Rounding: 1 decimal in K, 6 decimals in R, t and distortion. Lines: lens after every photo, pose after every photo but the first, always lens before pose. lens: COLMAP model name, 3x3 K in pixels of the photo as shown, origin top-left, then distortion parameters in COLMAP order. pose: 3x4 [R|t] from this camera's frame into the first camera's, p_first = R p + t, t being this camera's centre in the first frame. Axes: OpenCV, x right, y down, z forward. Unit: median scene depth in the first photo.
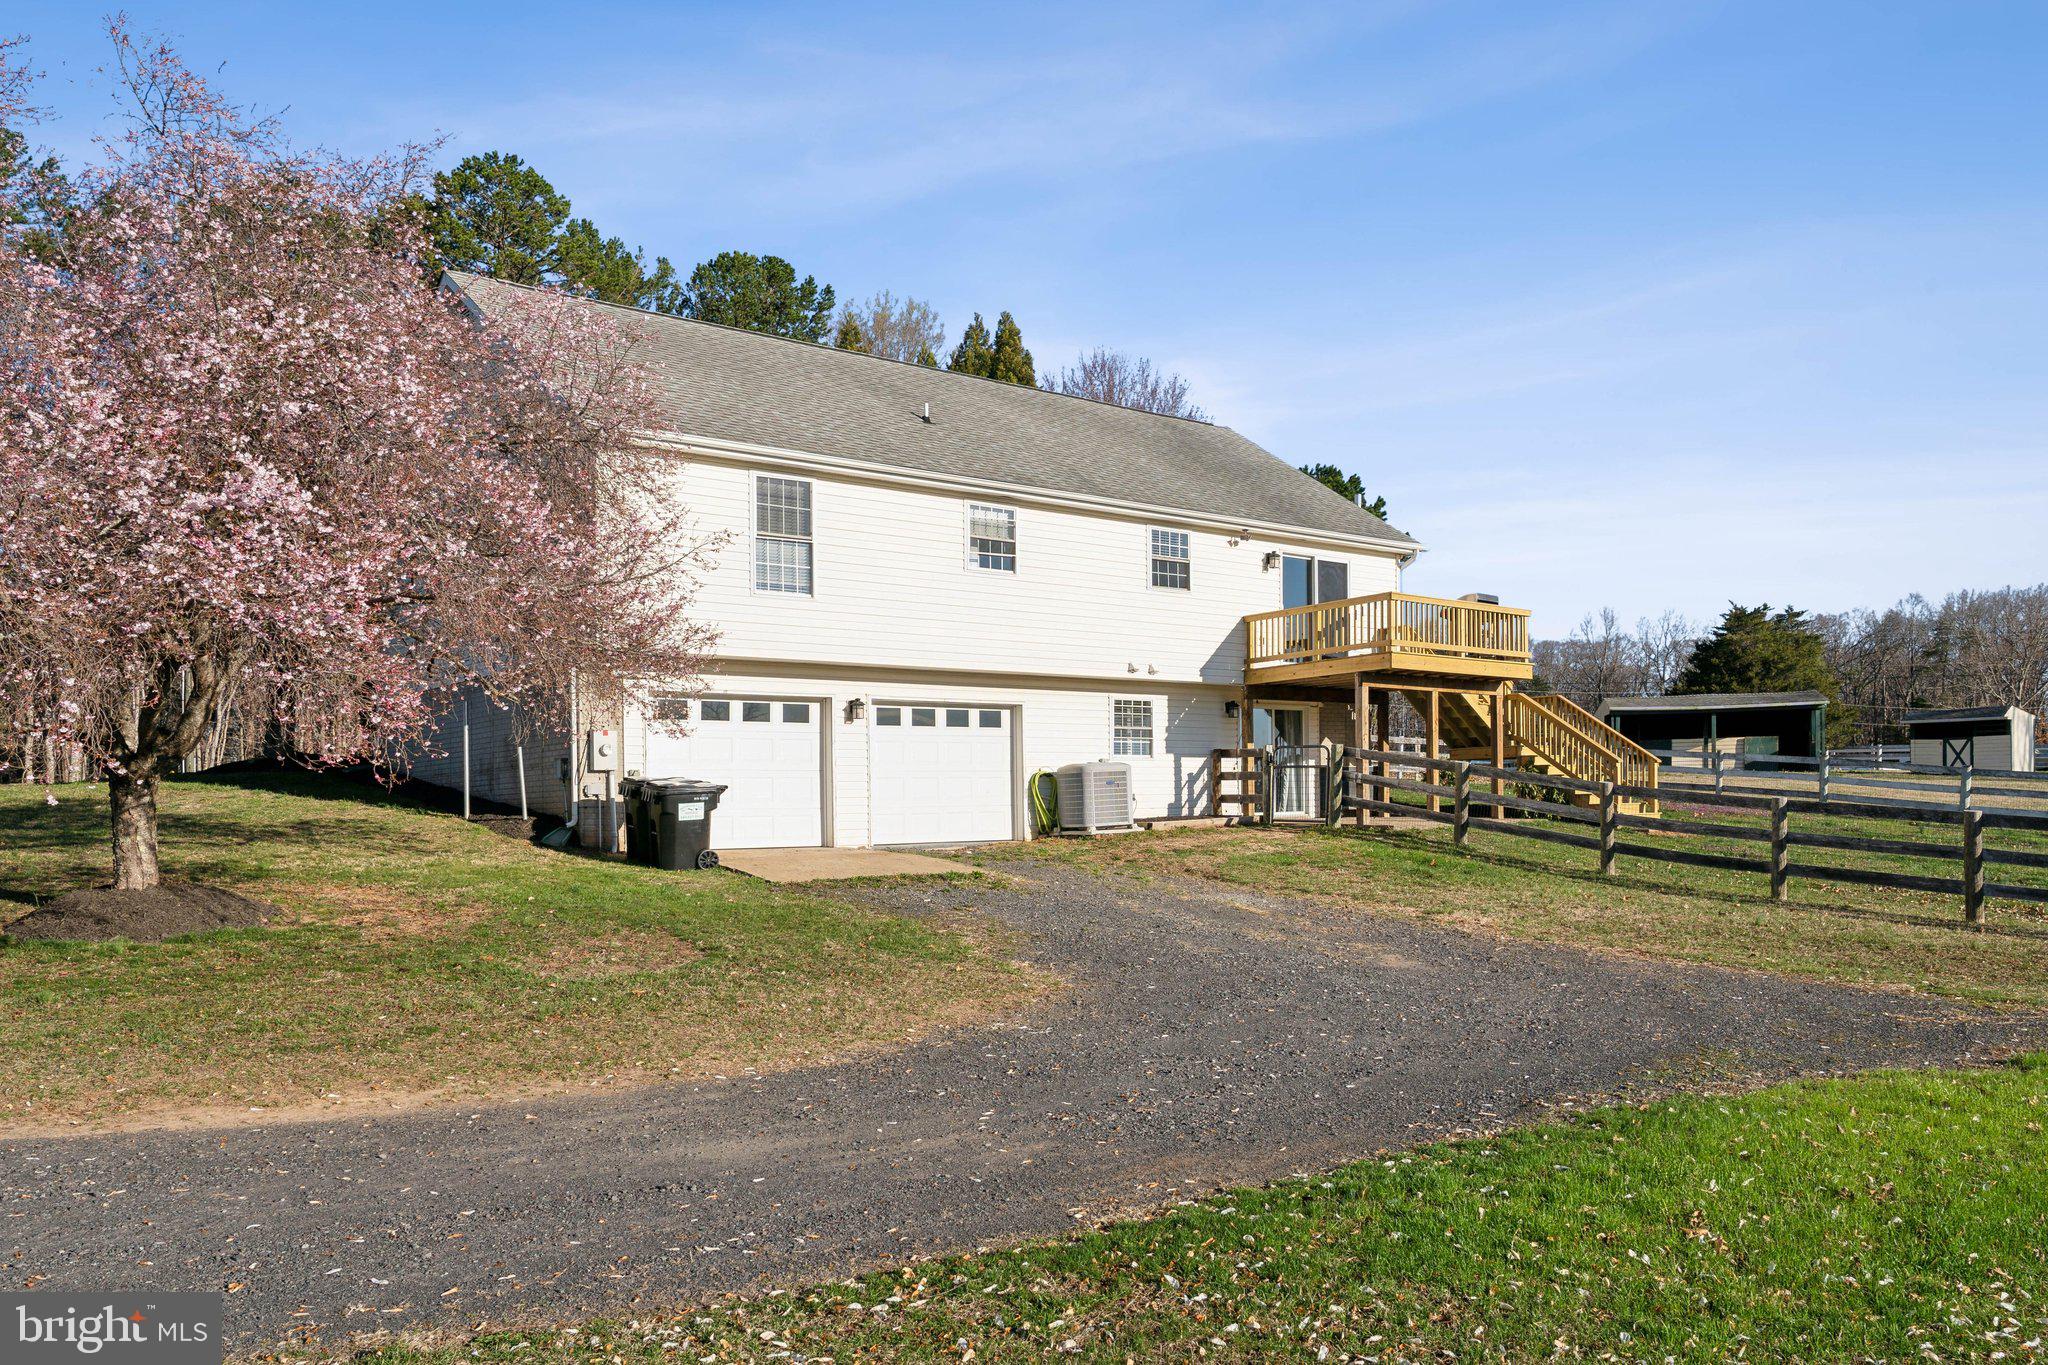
lens RADIAL K [[1495.8, 0, 1024.0], [0, 1495.8, 682.5], [0, 0, 1]] dist [0.025431, 0.000621]
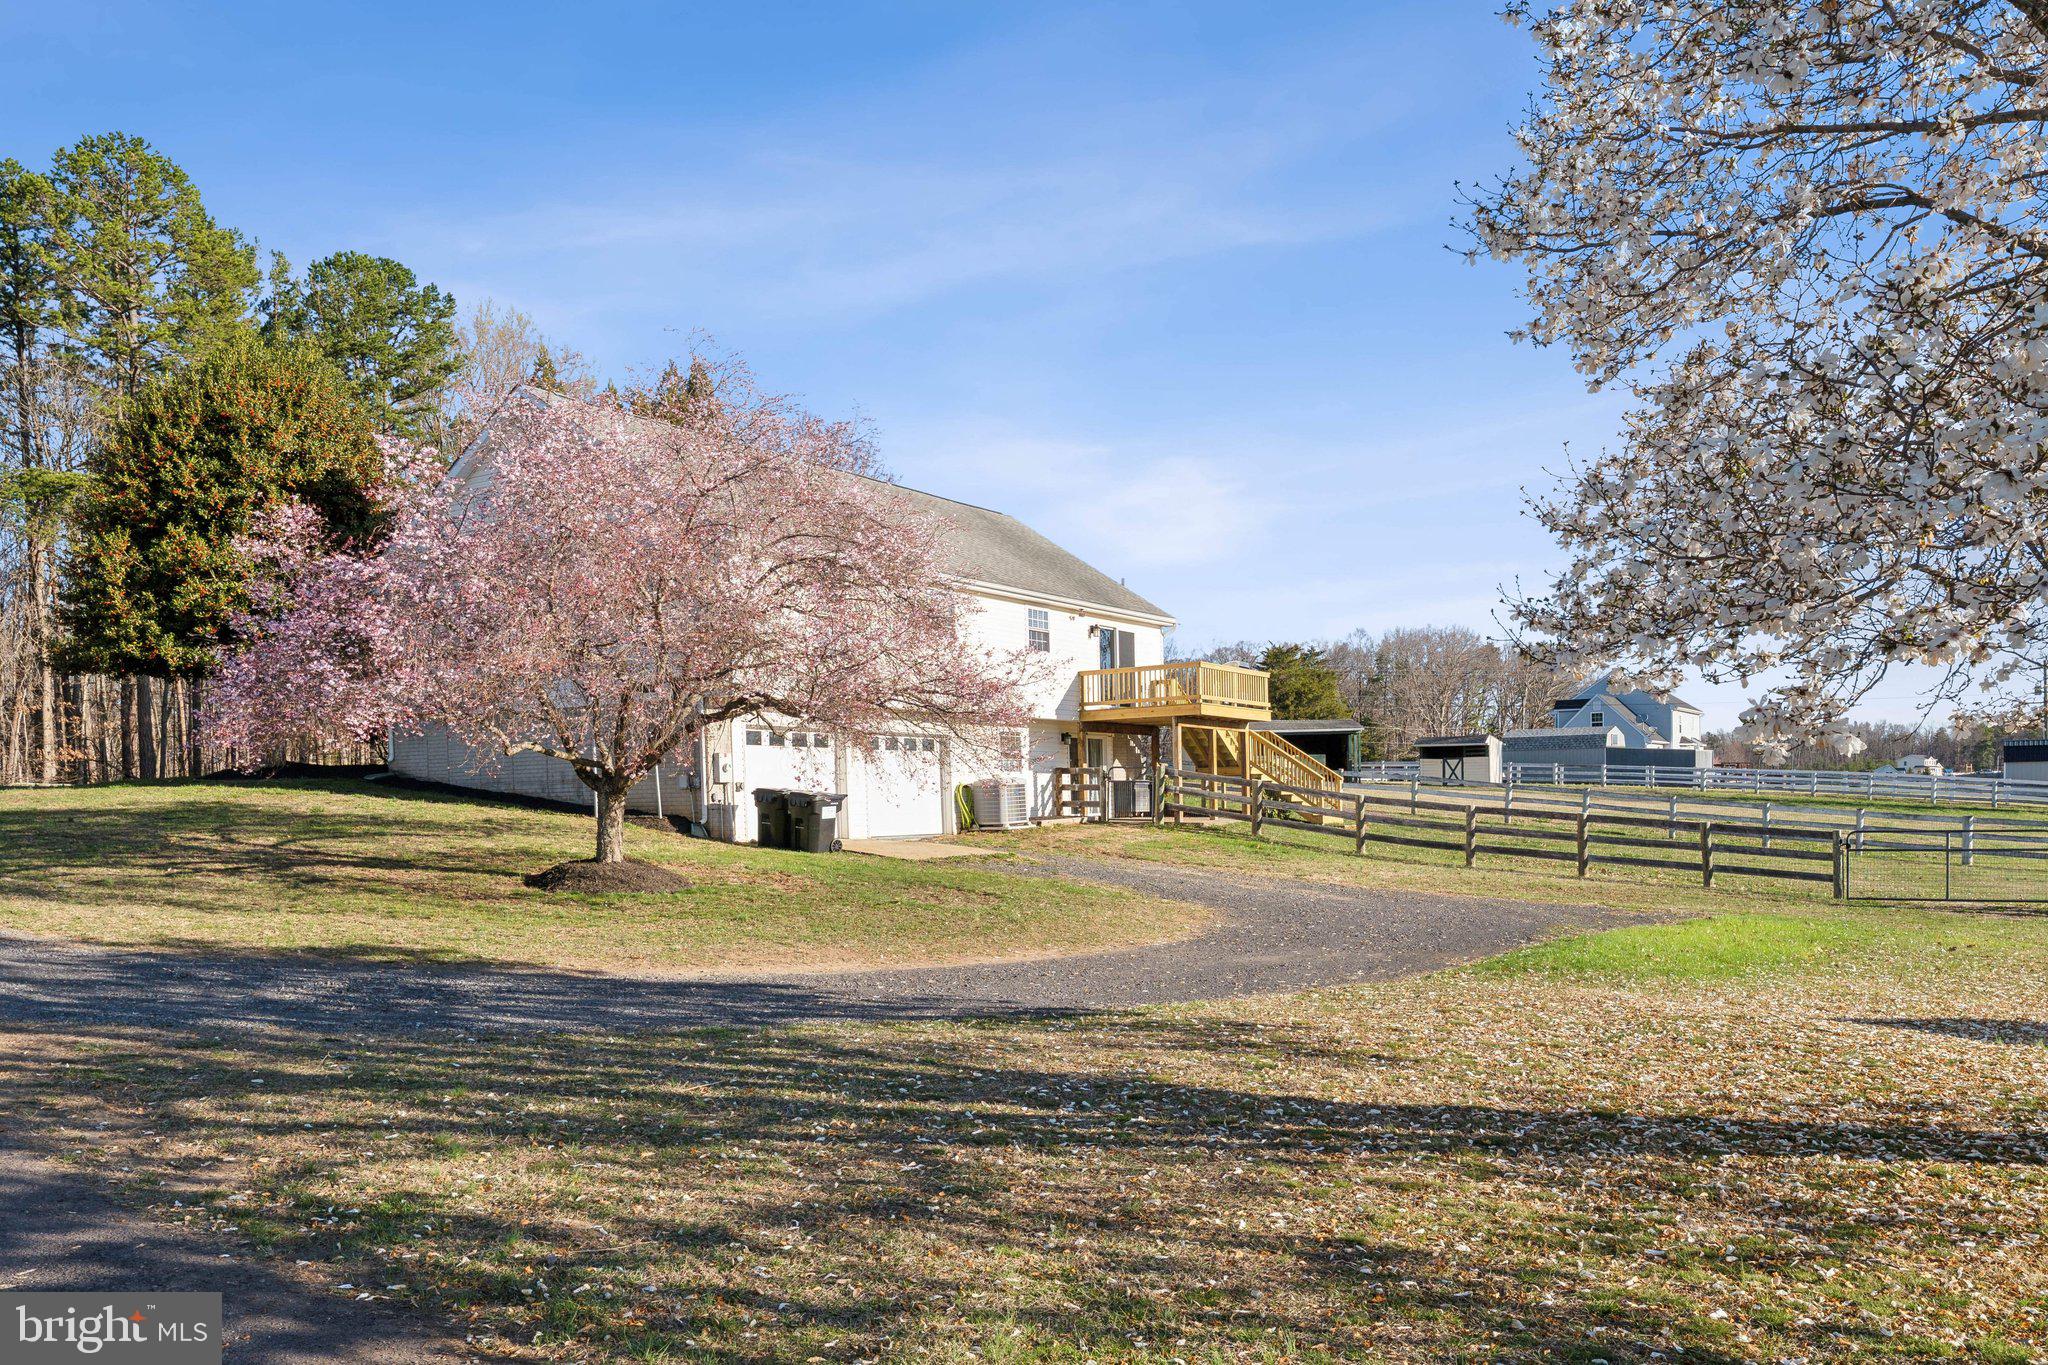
lens RADIAL K [[1379.5, 0, 1024.0], [0, 1379.5, 682.5], [0, 0, 1]] dist [0.004781, 0.000227]
pose [[0.961021, 0.027909, 0.275062, -0.255693], [-0.025616, 0.999601, -0.011928, -0.017890], [-0.275285, 0.004417, 0.961353, -0.210636]]
